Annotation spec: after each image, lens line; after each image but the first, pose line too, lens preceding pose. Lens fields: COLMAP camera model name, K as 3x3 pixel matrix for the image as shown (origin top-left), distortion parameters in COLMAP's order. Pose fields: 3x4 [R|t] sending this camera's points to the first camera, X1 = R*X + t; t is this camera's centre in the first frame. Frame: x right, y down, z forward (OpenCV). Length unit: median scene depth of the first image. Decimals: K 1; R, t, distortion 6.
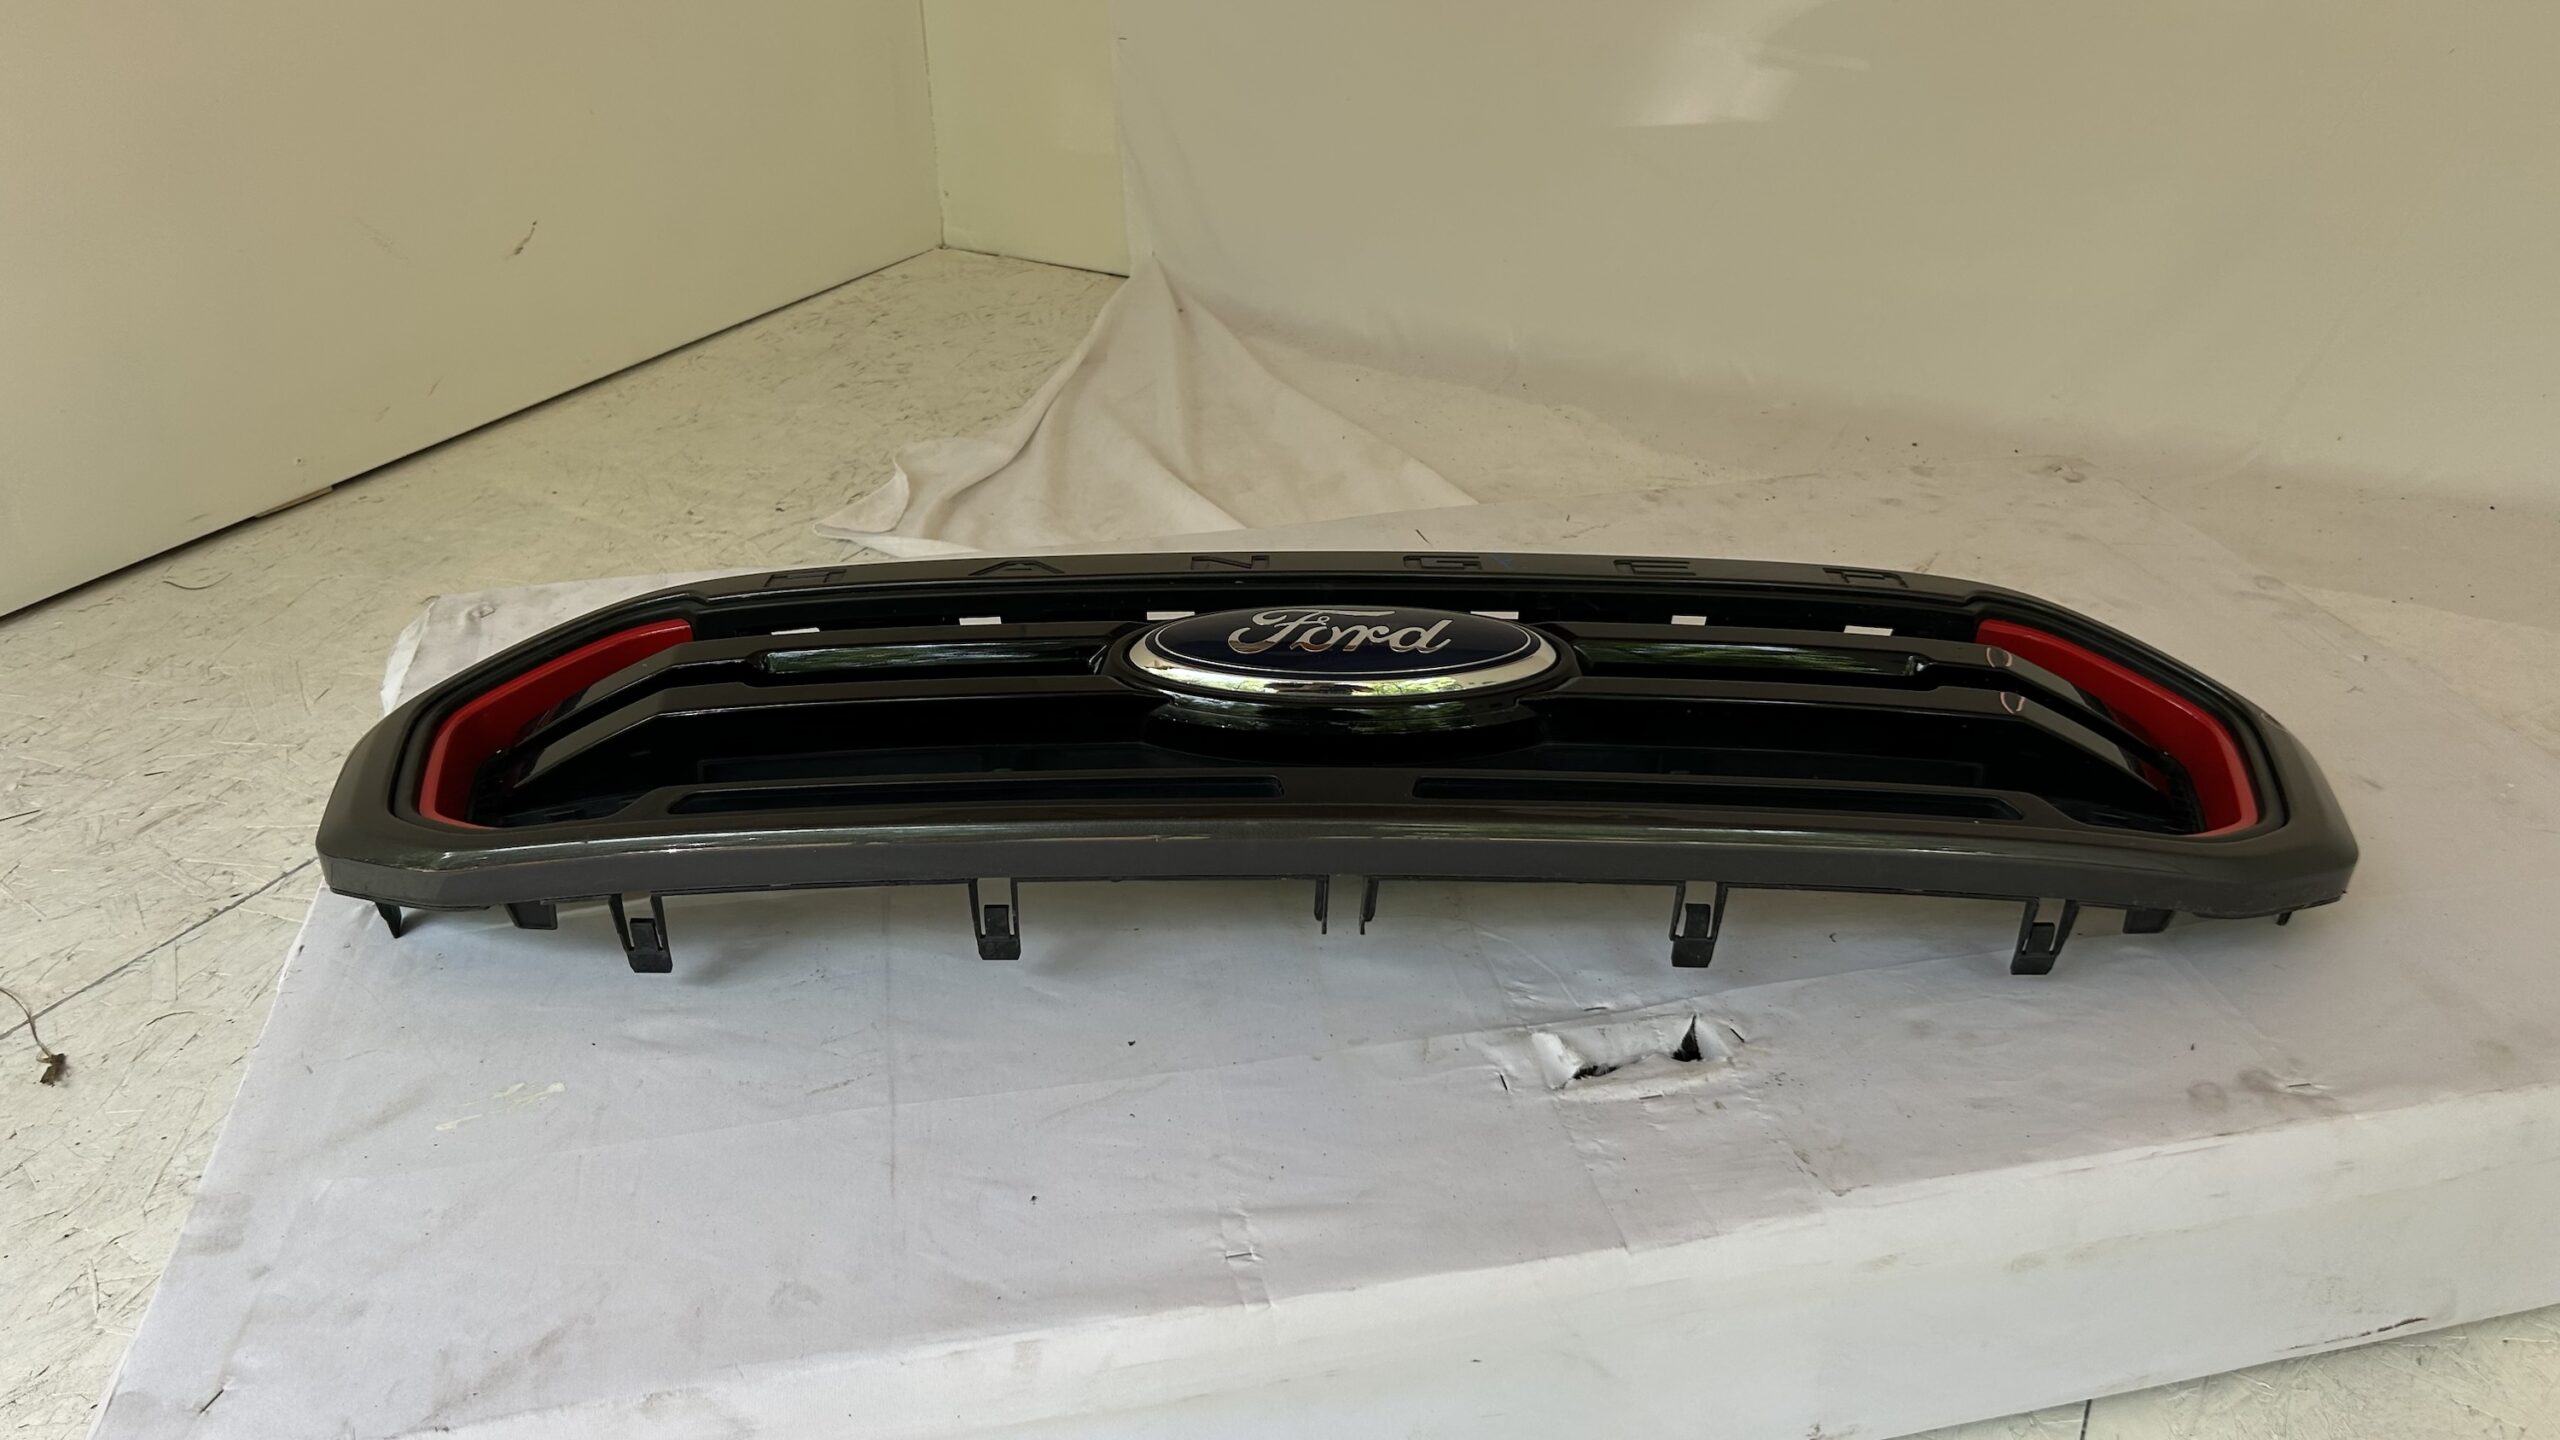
lens RADIAL K [[1943.1, 0, 1294.7], [0, 1943.1, 716.4], [0, 0, 1]] dist [0.034005, -0.051809]
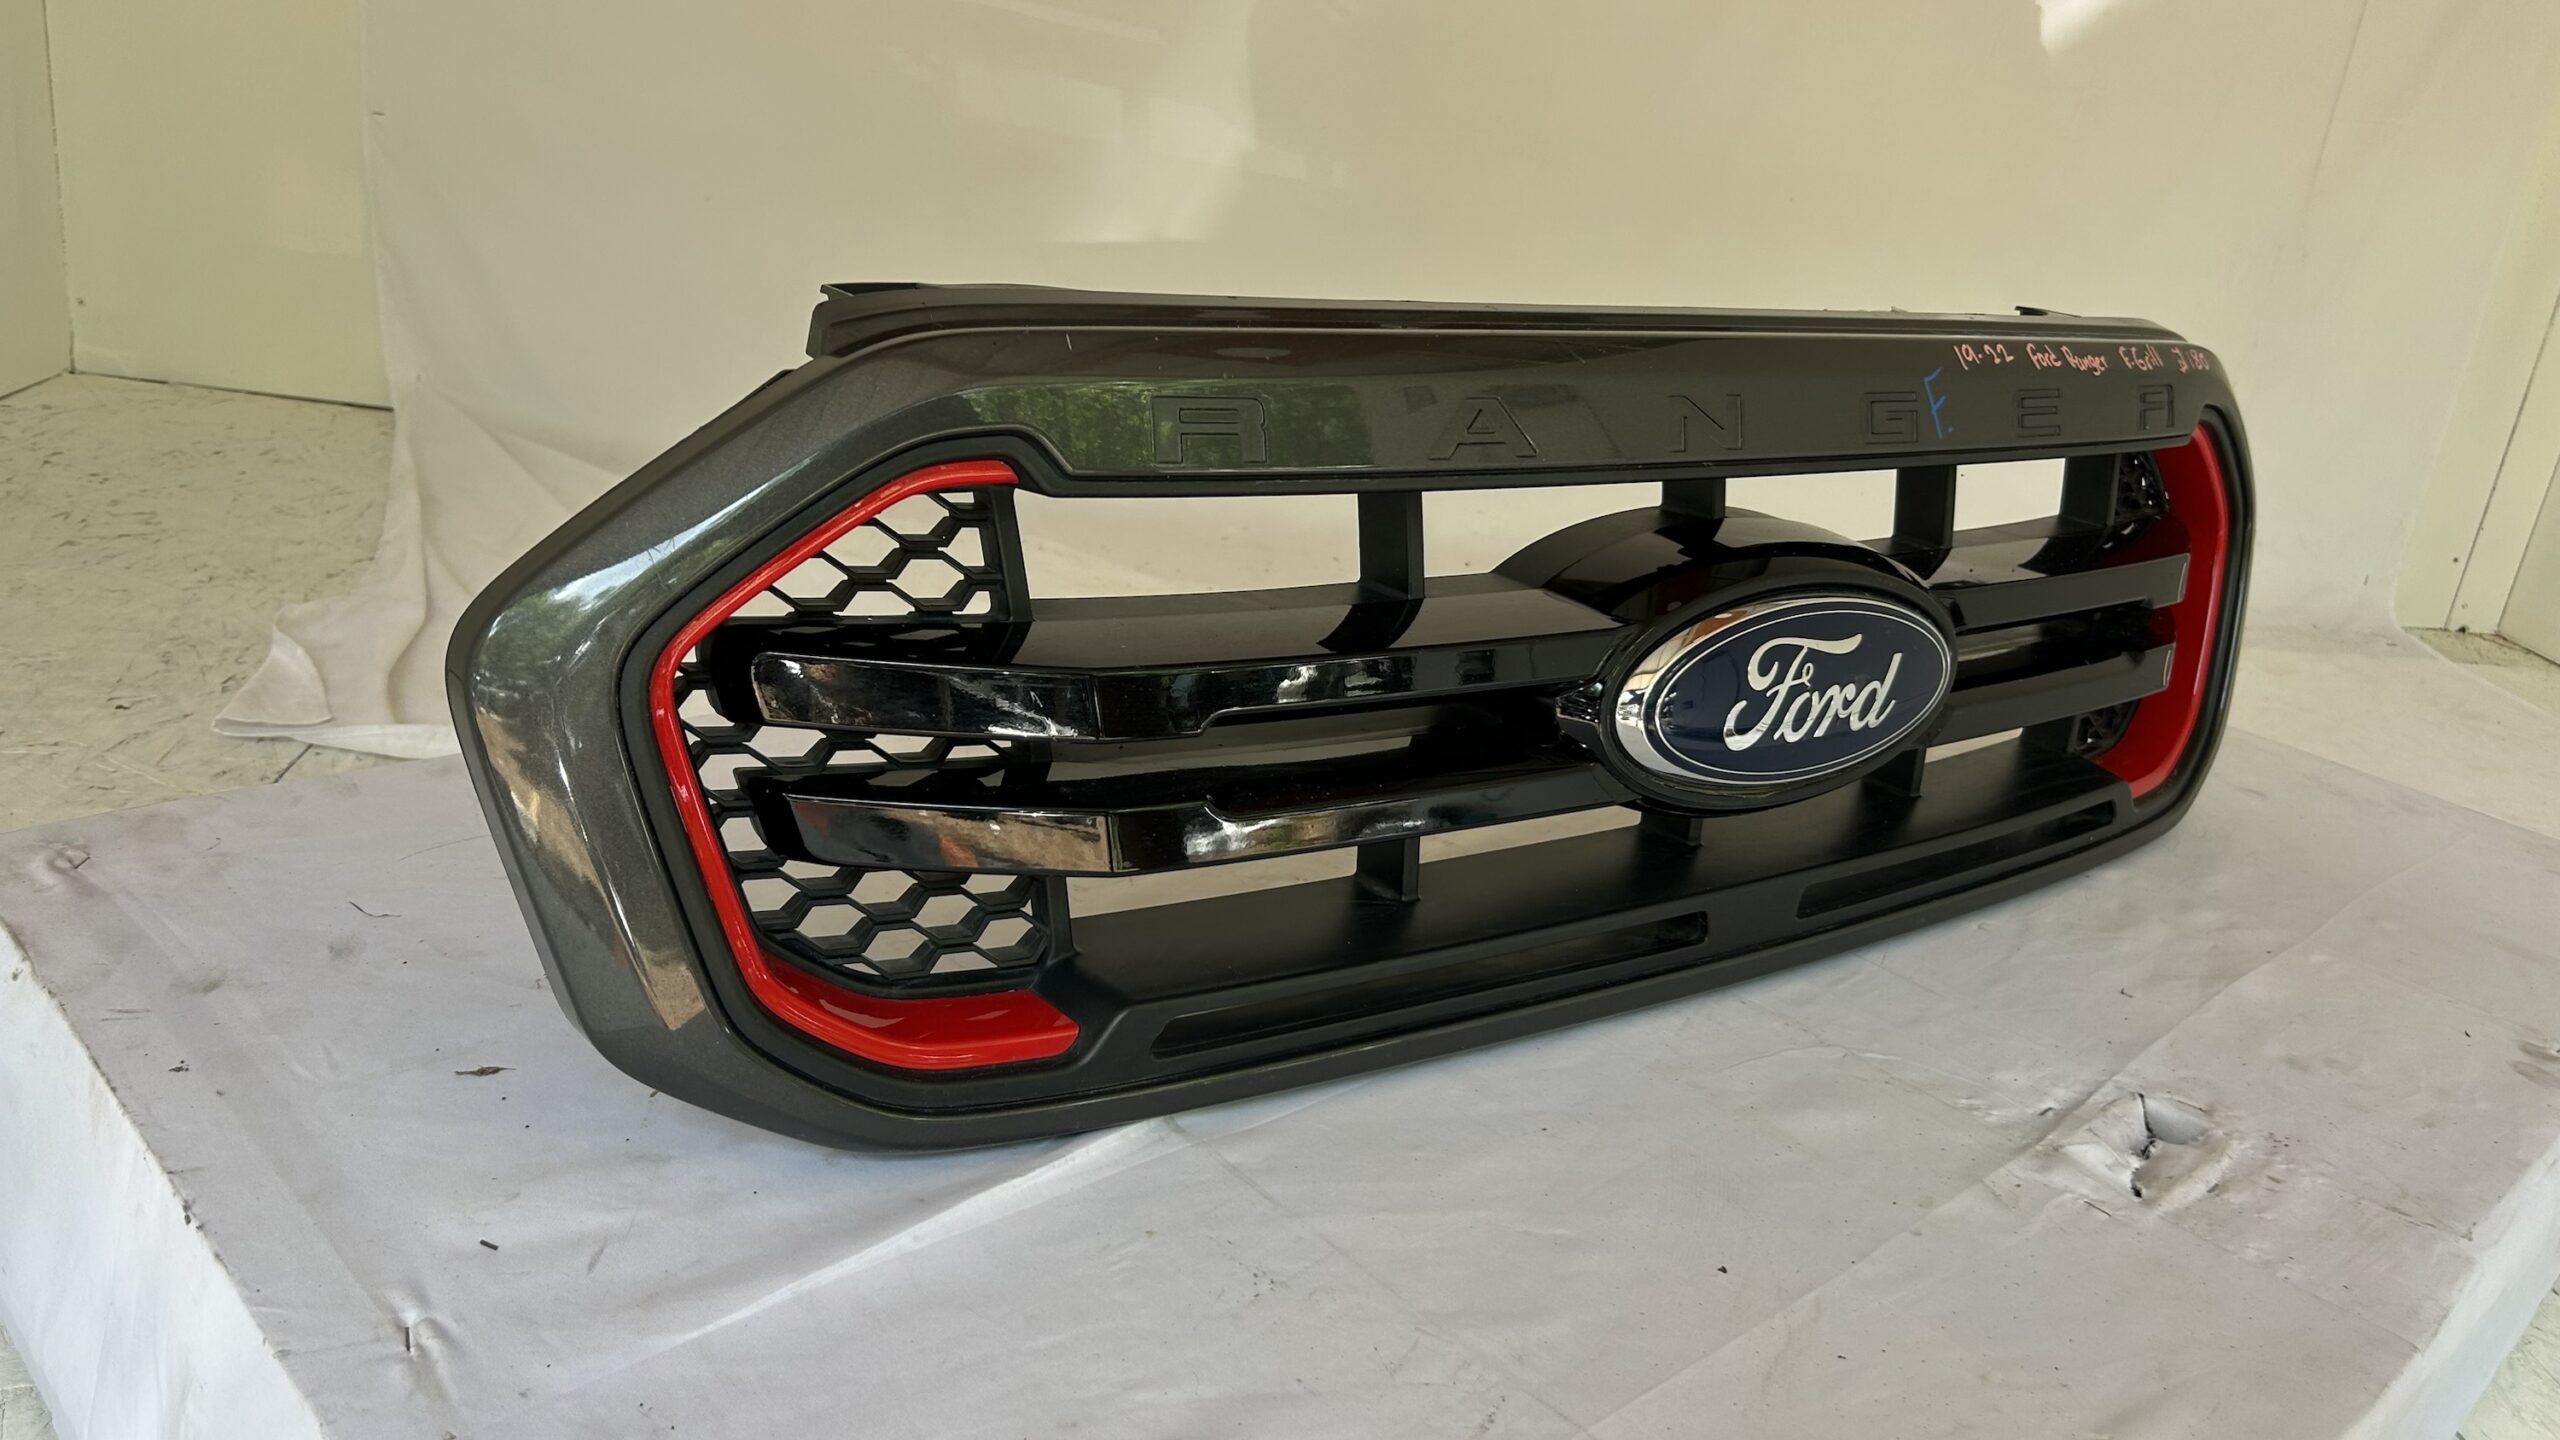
lens RADIAL K [[1923.2, 0, 1265.3], [0, 1923.2, 801.5], [0, 0, 1]] dist [0.004003, -0.005196]
pose [[0.844596, -0.102024, 0.525594, -0.287878], [0.129353, 0.991479, -0.015405, -0.010017], [-0.519544, 0.080998, 0.850596, 0.214003]]
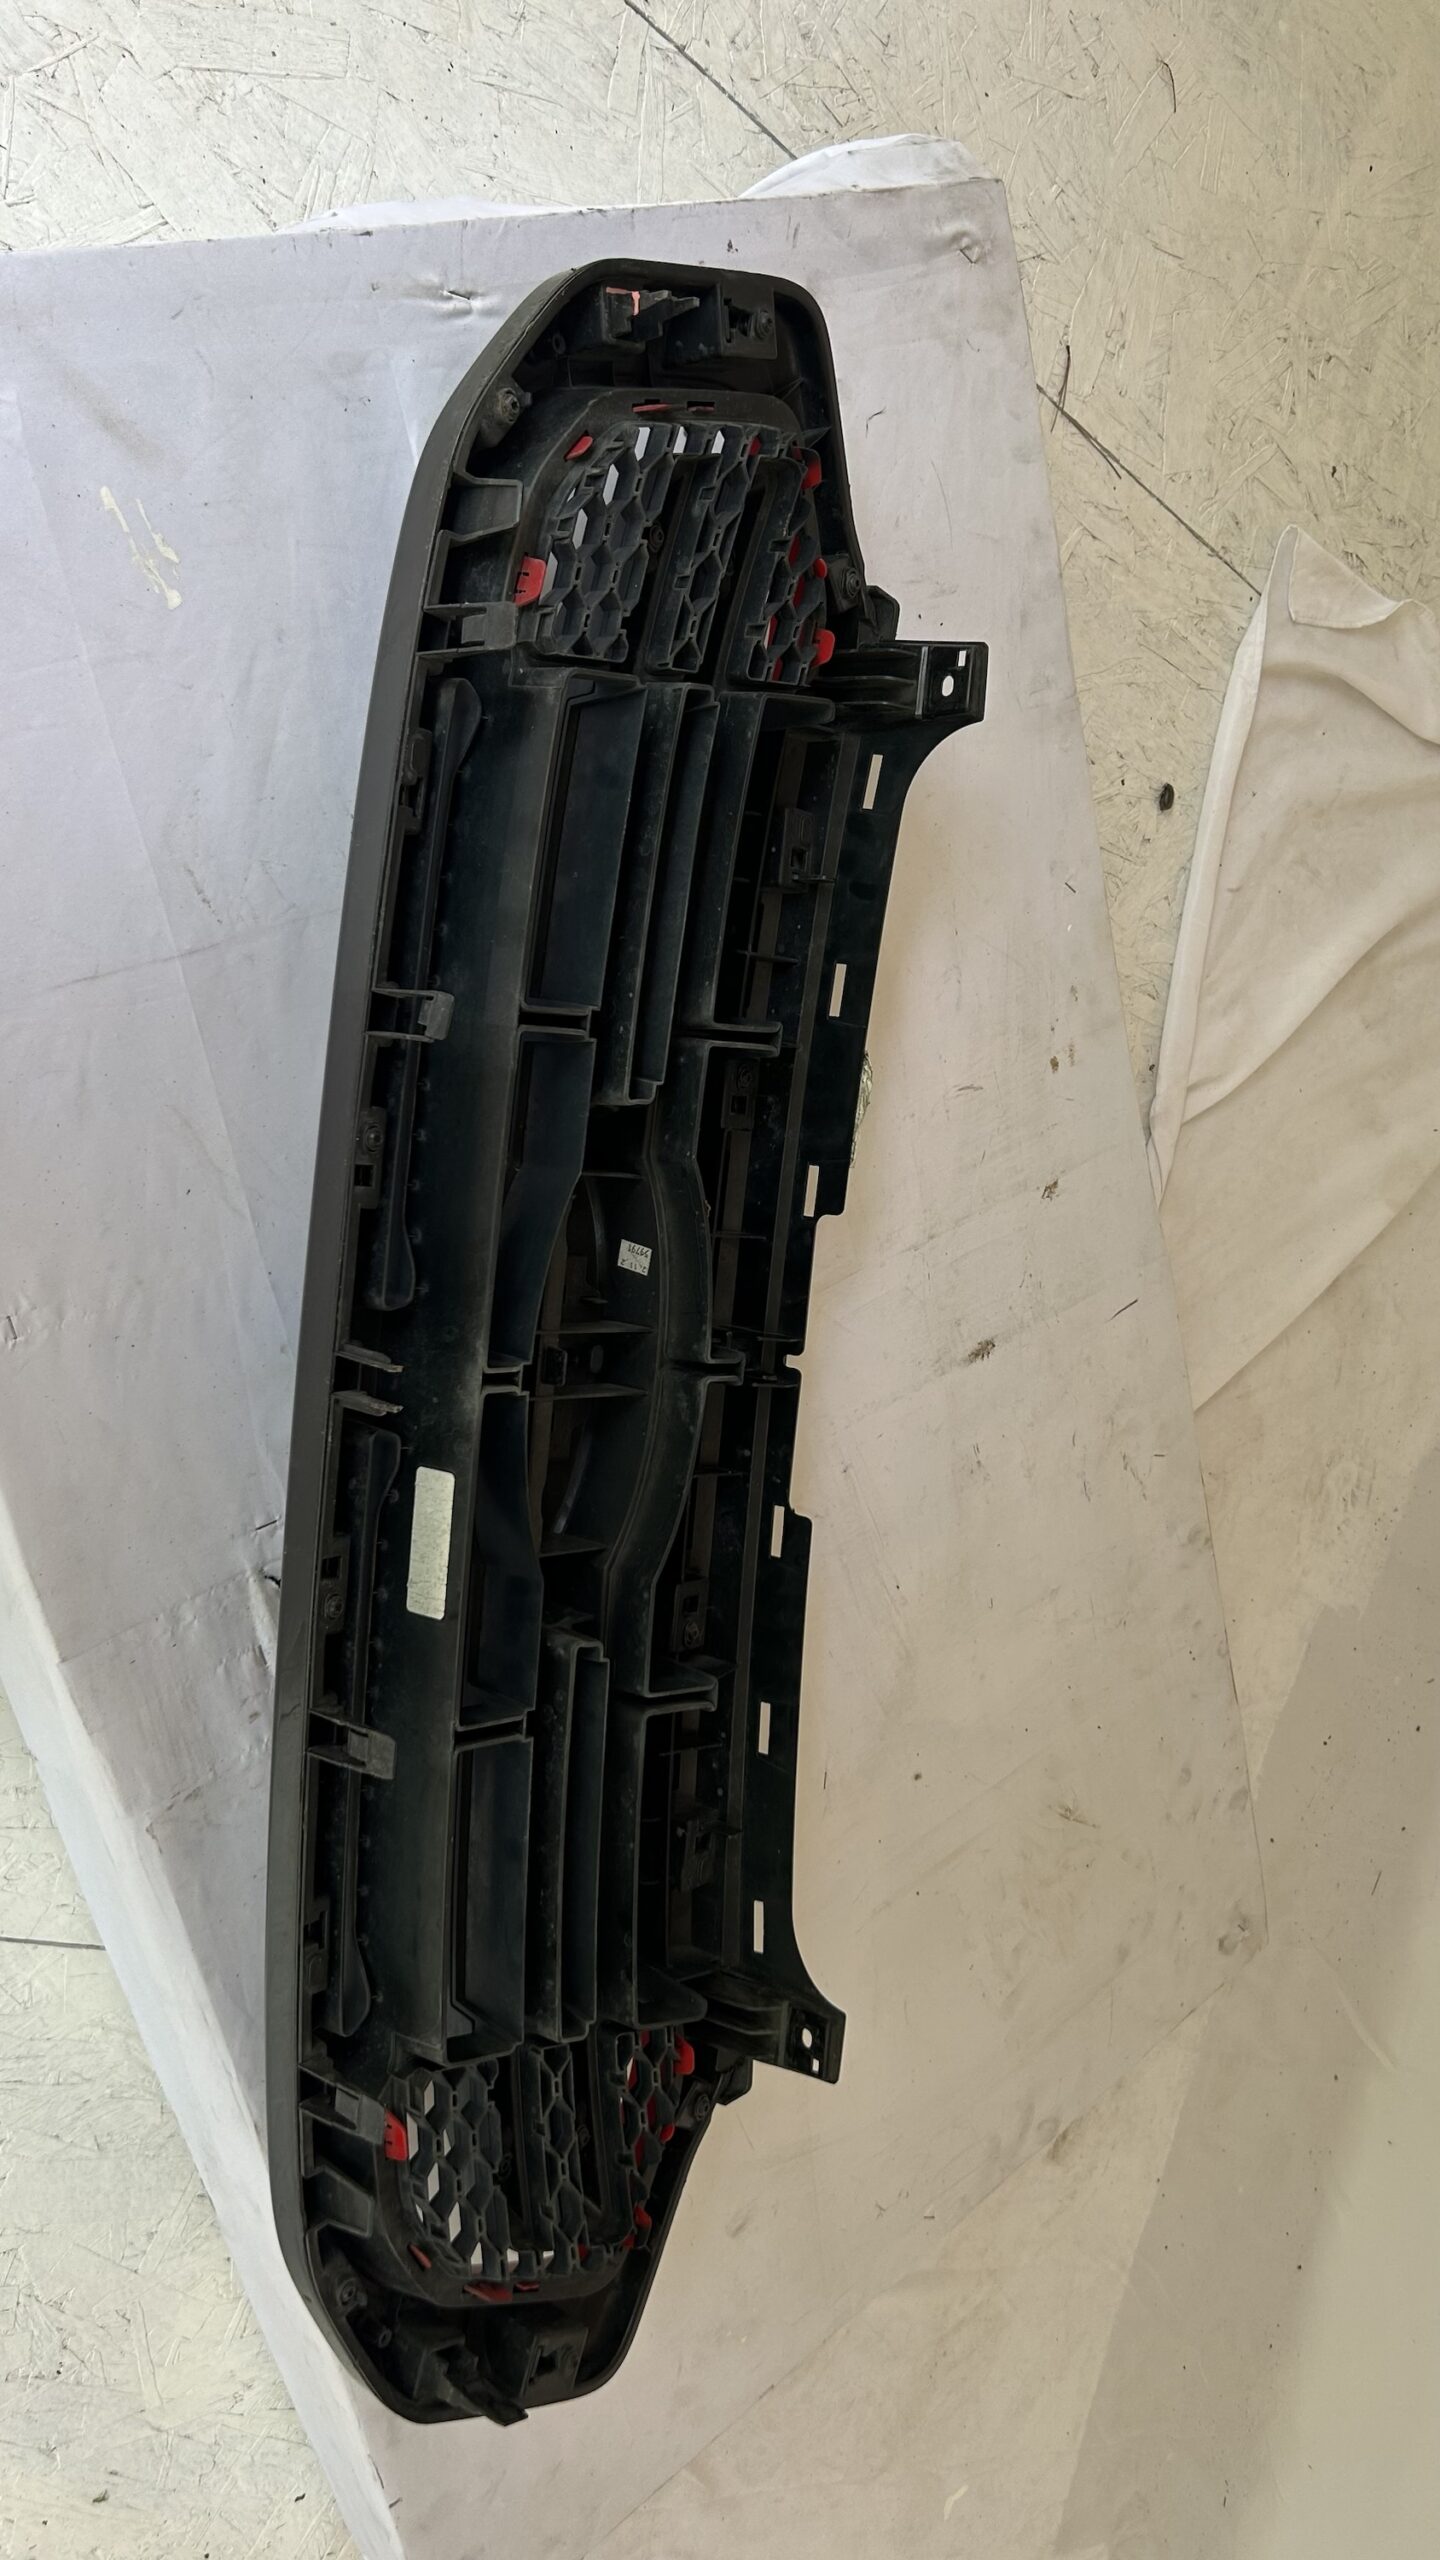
lens RADIAL K [[1943.1, 0, 720.0], [0, 1943.1, 1280.0], [0, 0, 1]] dist [0.034005, -0.051809]
pose [[0.045144, 0.978846, 0.199555, -0.105390], [-0.916638, -0.038829, 0.397827, -0.214182], [0.397160, -0.200879, 0.895495, 0.077207]]
